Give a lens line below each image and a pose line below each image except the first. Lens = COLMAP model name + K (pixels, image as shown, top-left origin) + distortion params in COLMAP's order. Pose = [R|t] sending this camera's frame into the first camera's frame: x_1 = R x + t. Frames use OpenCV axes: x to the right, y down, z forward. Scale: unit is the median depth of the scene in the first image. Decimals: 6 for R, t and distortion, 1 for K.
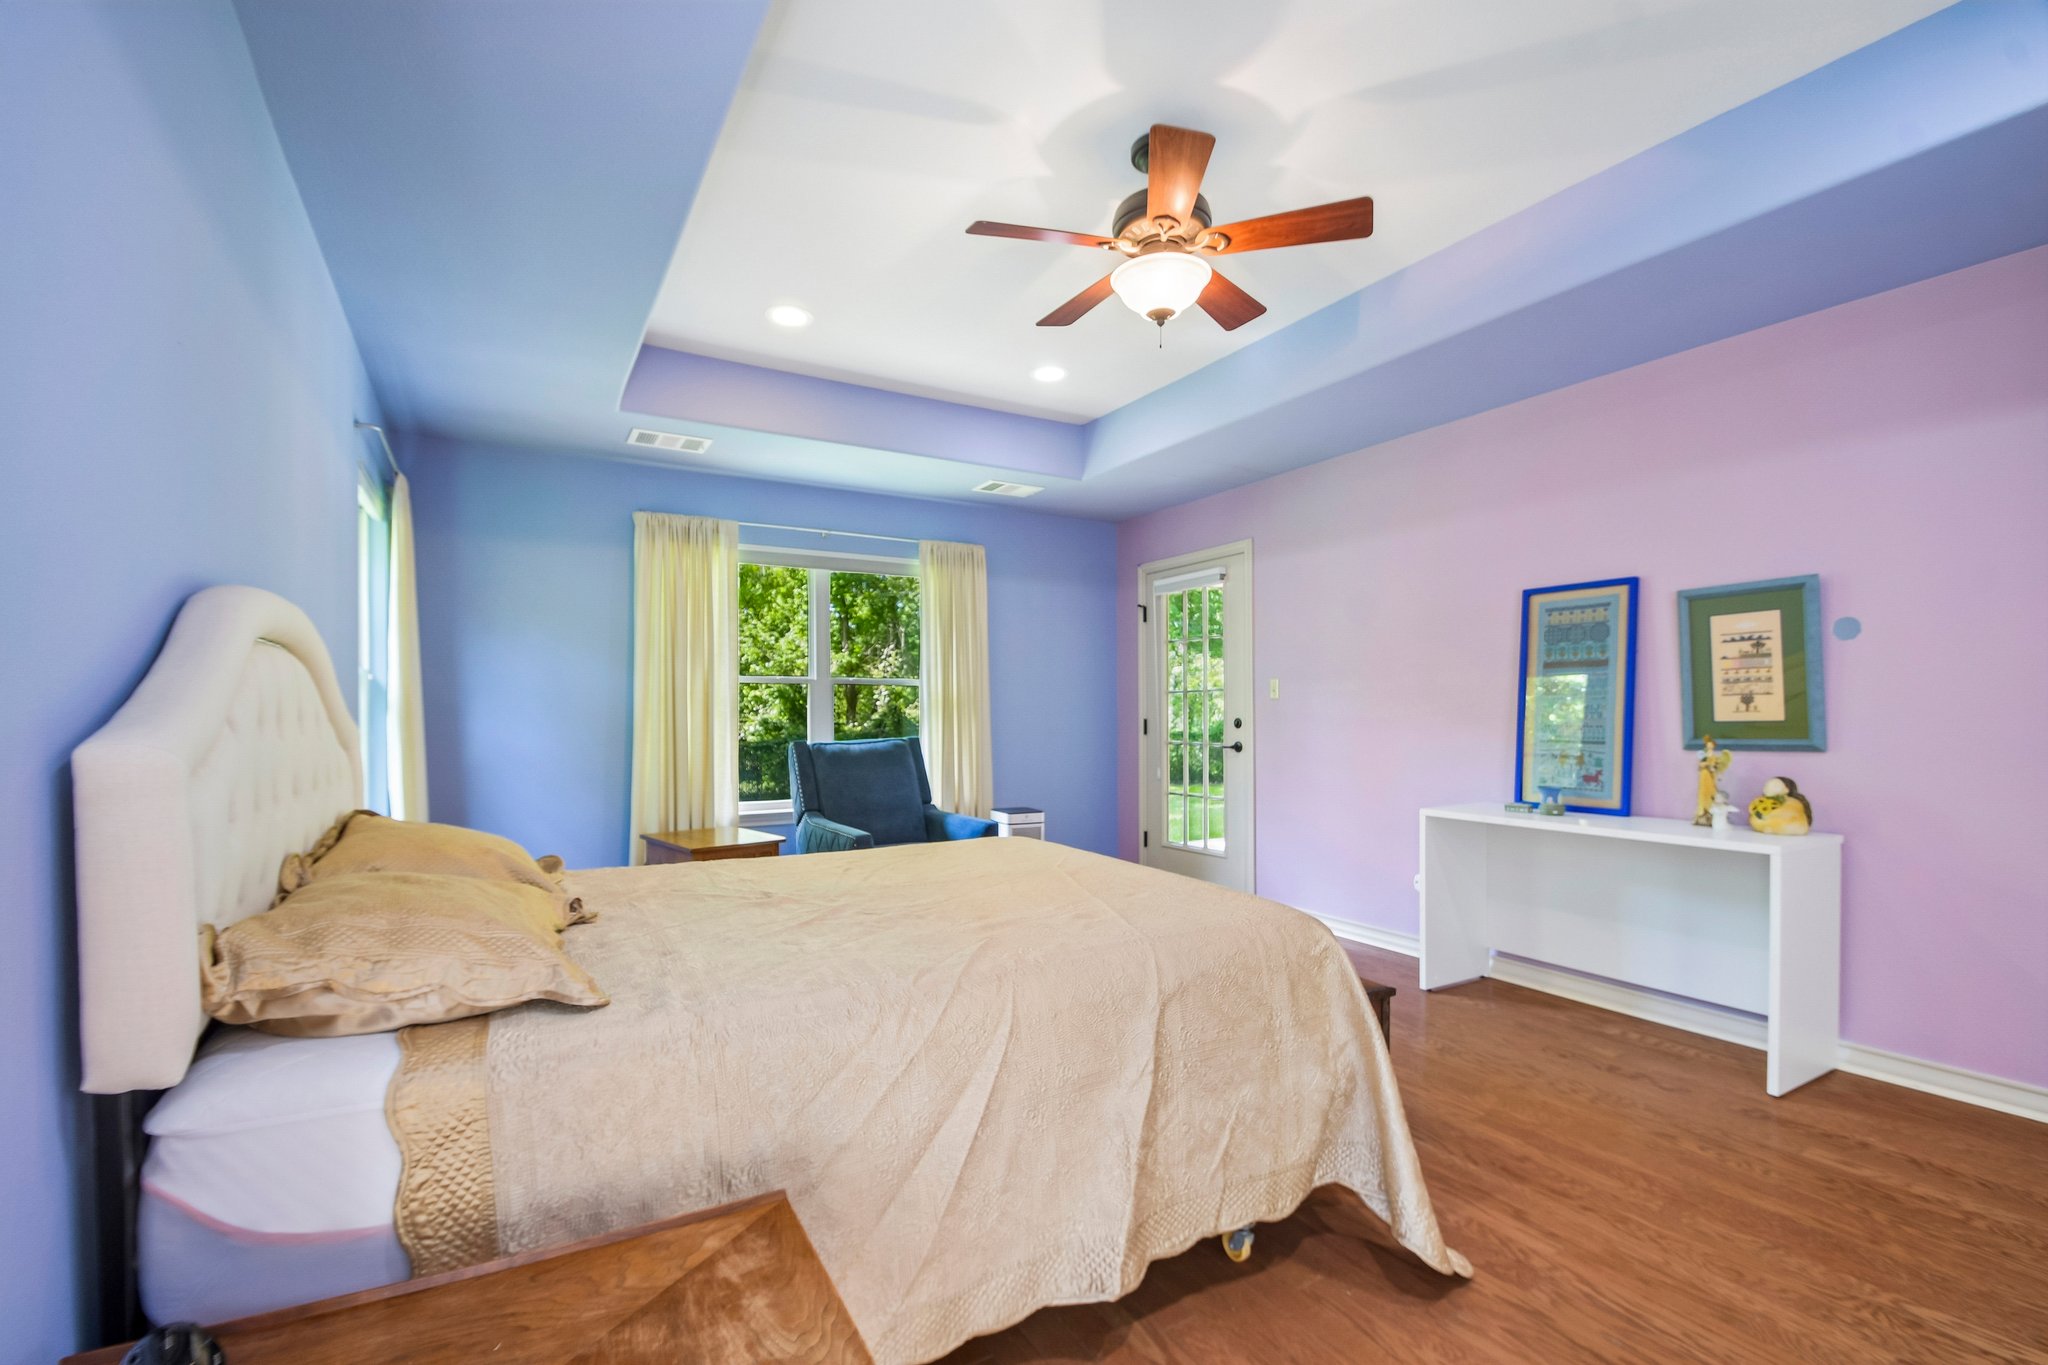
lens RADIAL K [[898.3, 0, 1026.5], [0, 898.3, 715.6], [0, 0, 1]] dist [0.008636, -0.012076]
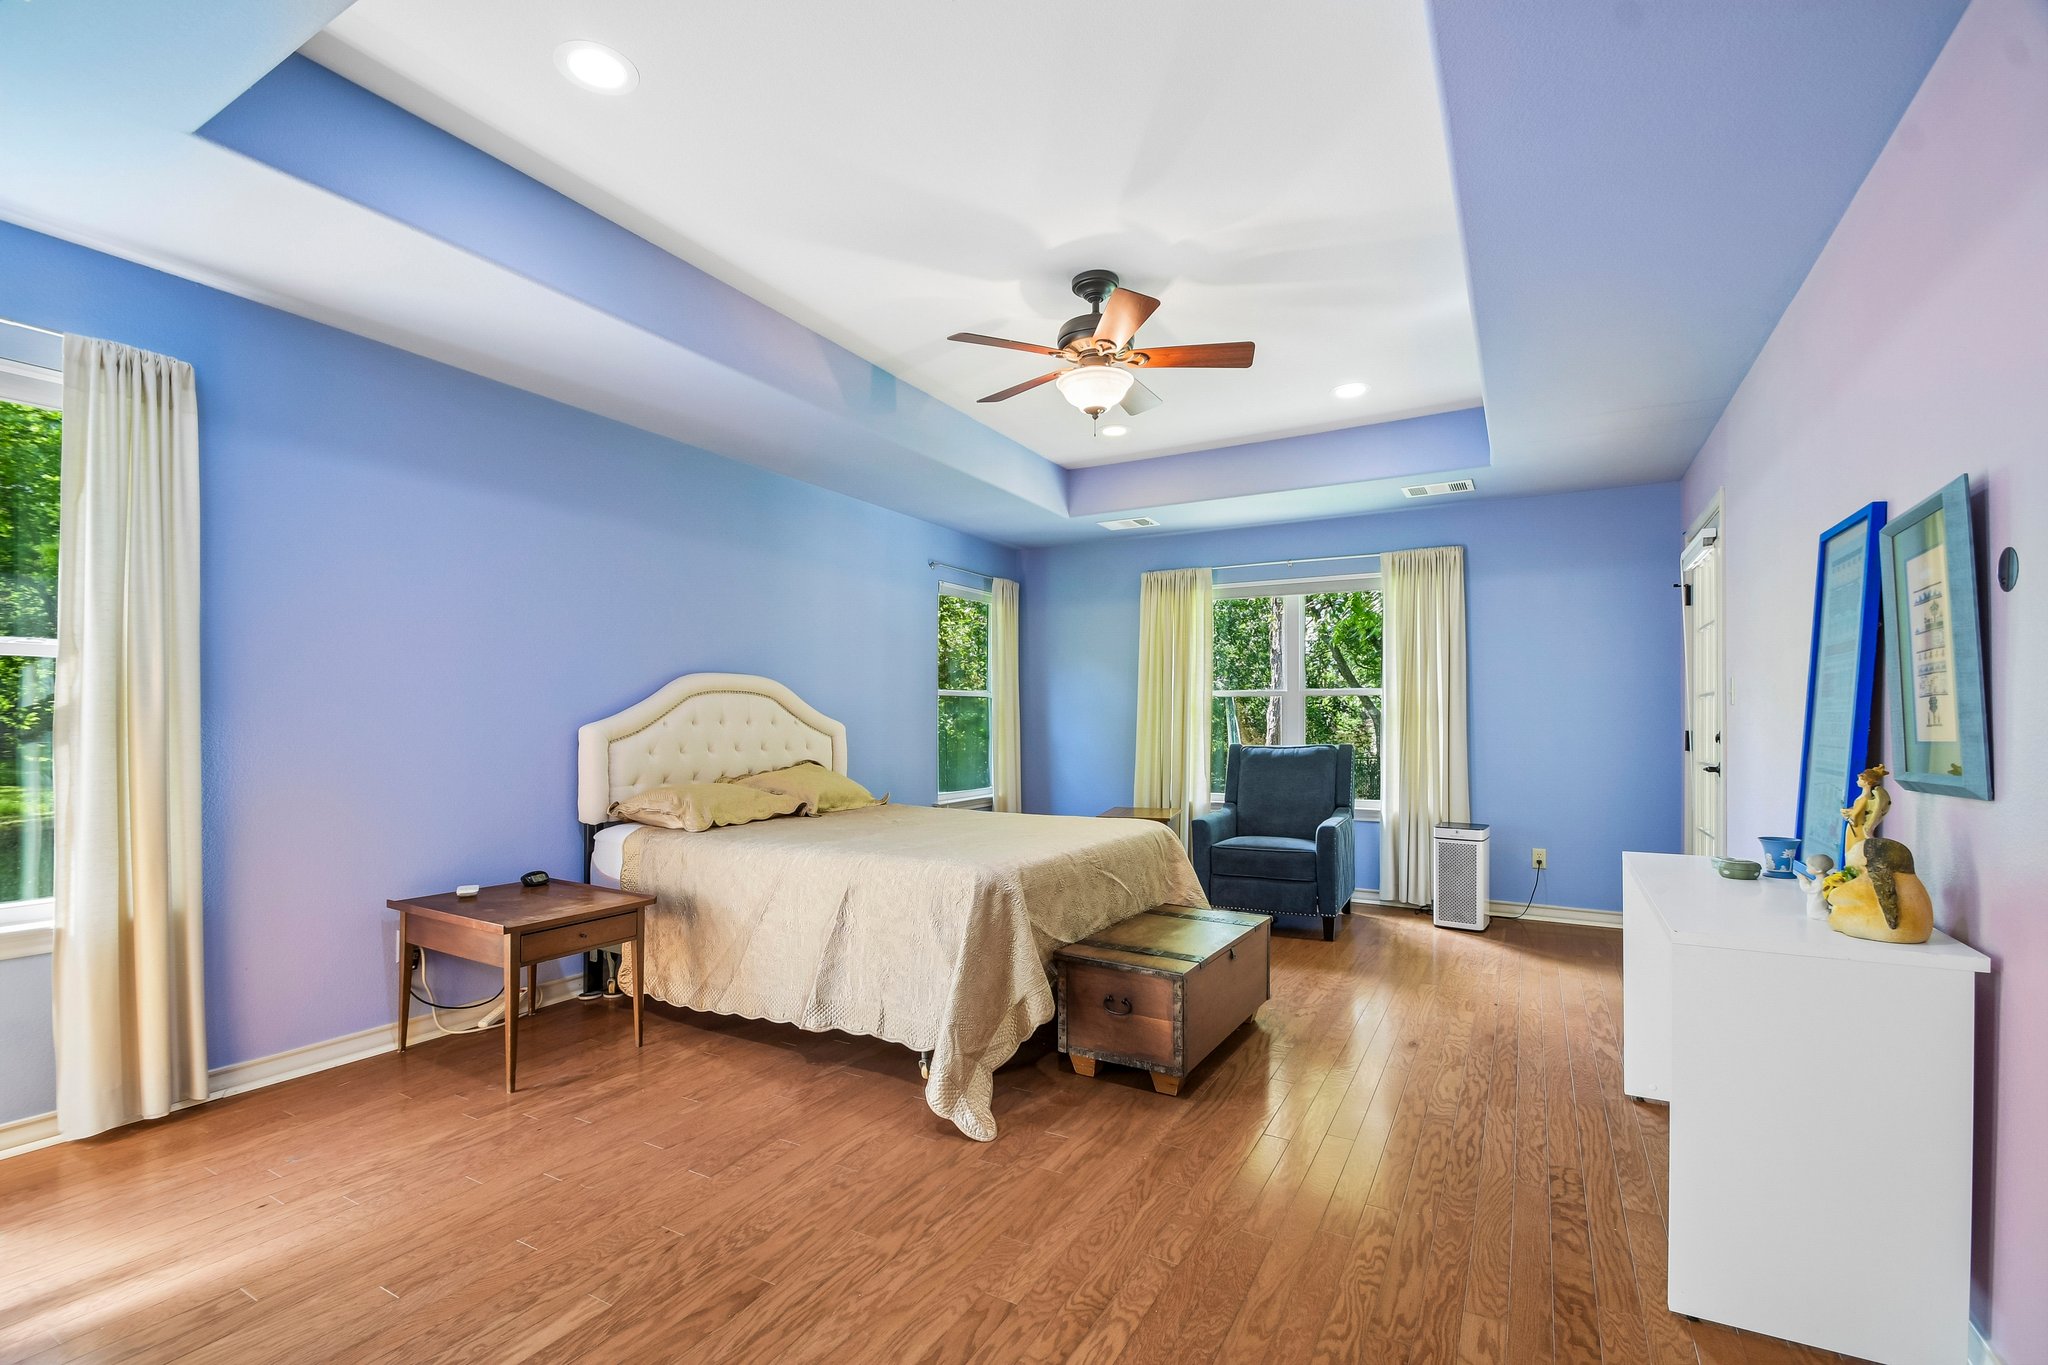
lens RADIAL K [[908.9, 0, 1021.9], [0, 908.9, 717.5], [0, 0, 1]] dist [0.010853, -0.003990]
pose [[0.503891, 0.001884, -0.863765, 0.694752], [-0.005908, 0.999982, -0.001266, -0.004541], [0.863747, 0.005740, 0.503893, 0.148397]]
